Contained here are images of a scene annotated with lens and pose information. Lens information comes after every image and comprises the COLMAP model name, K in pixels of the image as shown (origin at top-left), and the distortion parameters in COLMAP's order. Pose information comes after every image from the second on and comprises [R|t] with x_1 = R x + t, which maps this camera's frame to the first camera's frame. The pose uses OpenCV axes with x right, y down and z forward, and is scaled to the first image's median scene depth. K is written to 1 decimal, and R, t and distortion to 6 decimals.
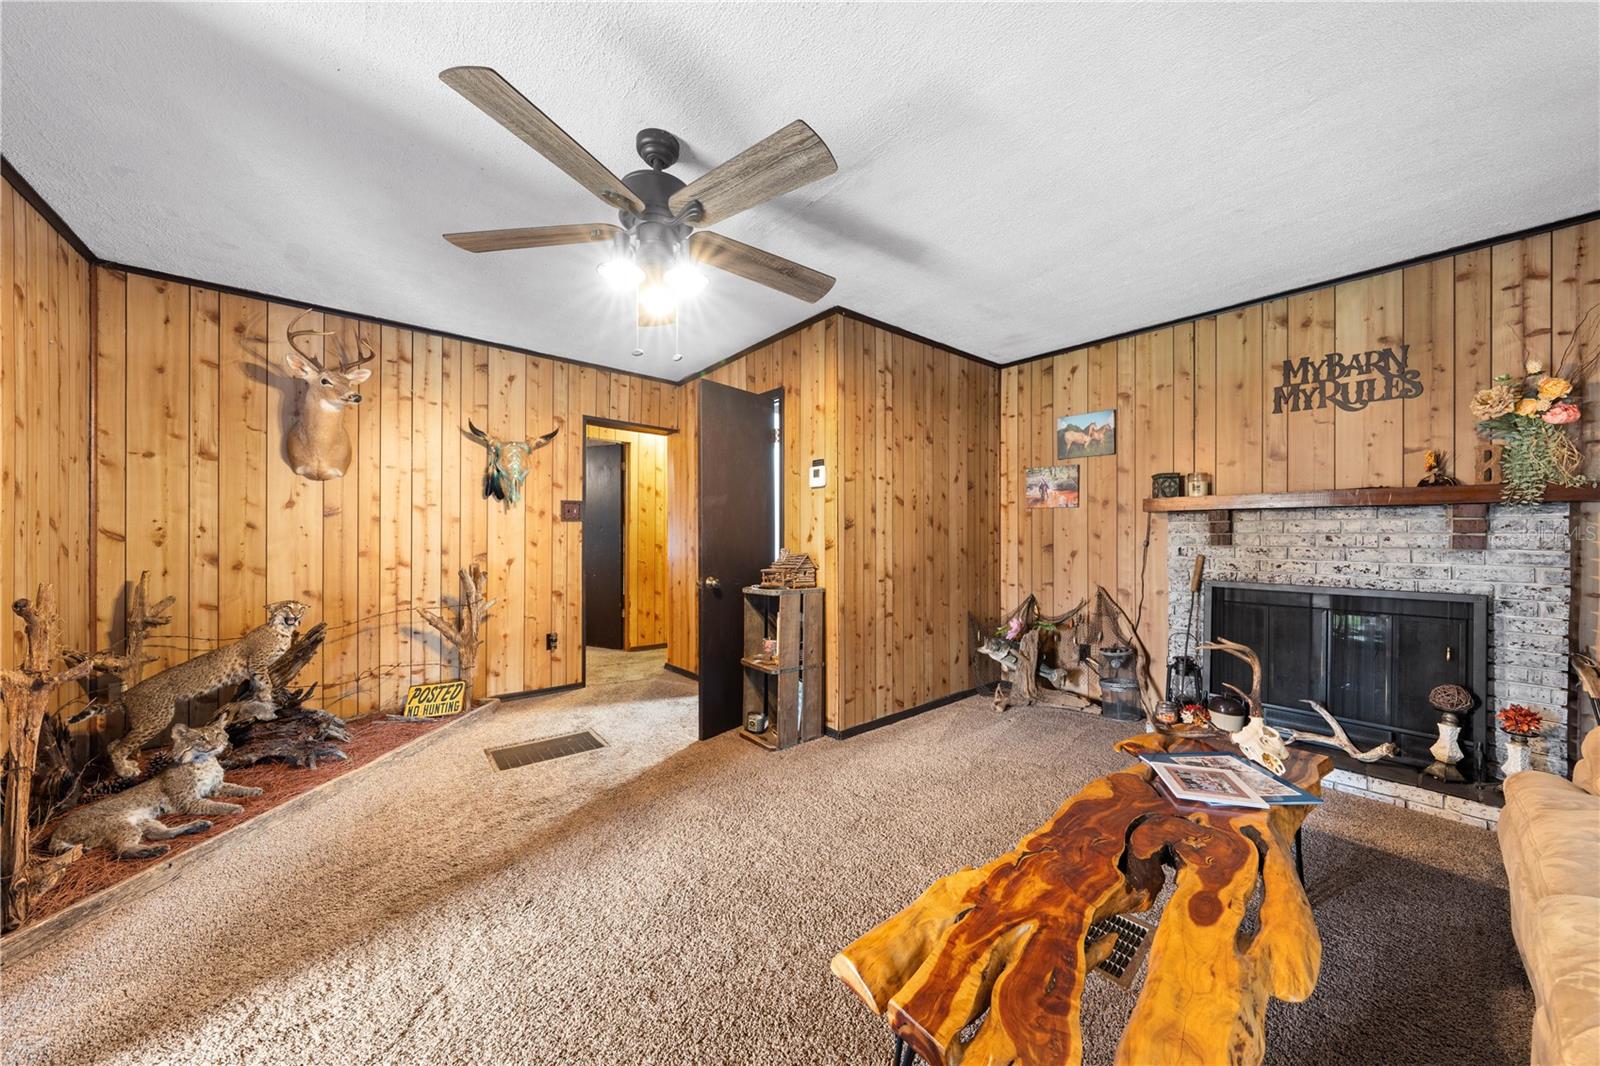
lens RADIAL K [[540.2, 0, 807.3], [0, 540.2, 532.7], [0, 0, 1]] dist [-0.001068, 0.000329]
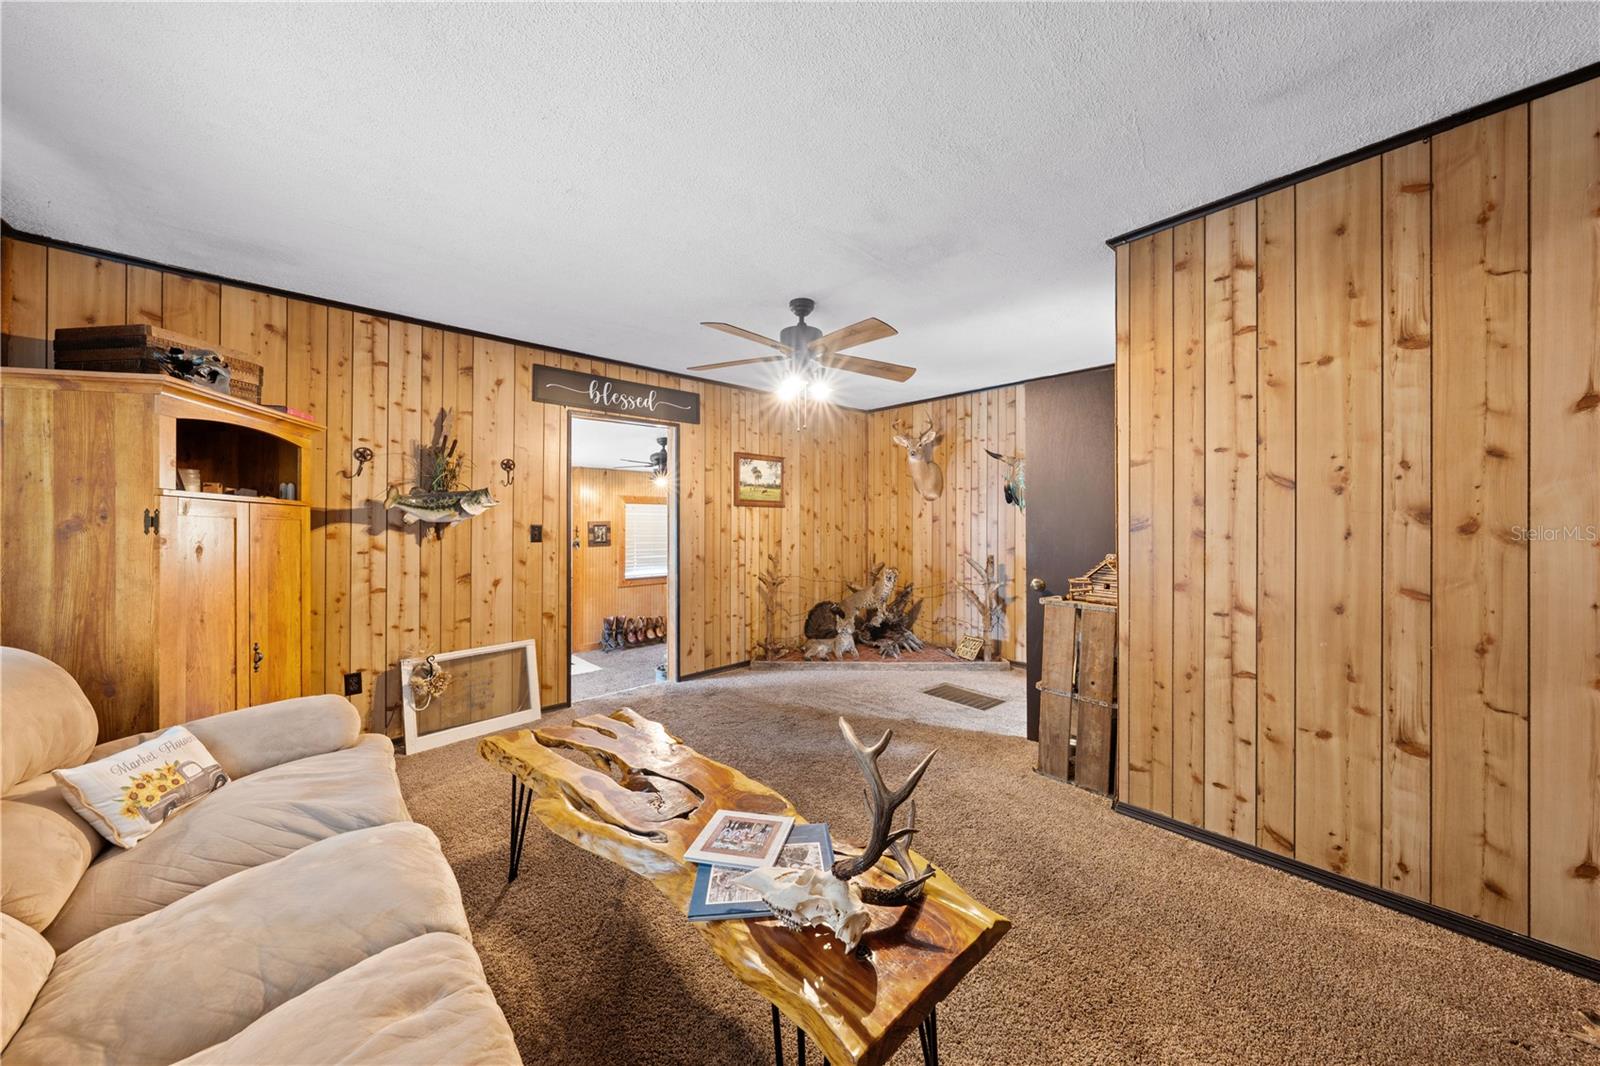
lens RADIAL K [[540.2, 0, 802.5], [0, 540.2, 527.4], [0, 0, 1]] dist [-0.001068, 0.000329]
pose [[0.047906, -0.000791, -0.998852, 0.971400], [-0.001176, 0.999999, -0.000848, -0.013564], [0.998851, 0.001215, 0.047905, 0.644082]]
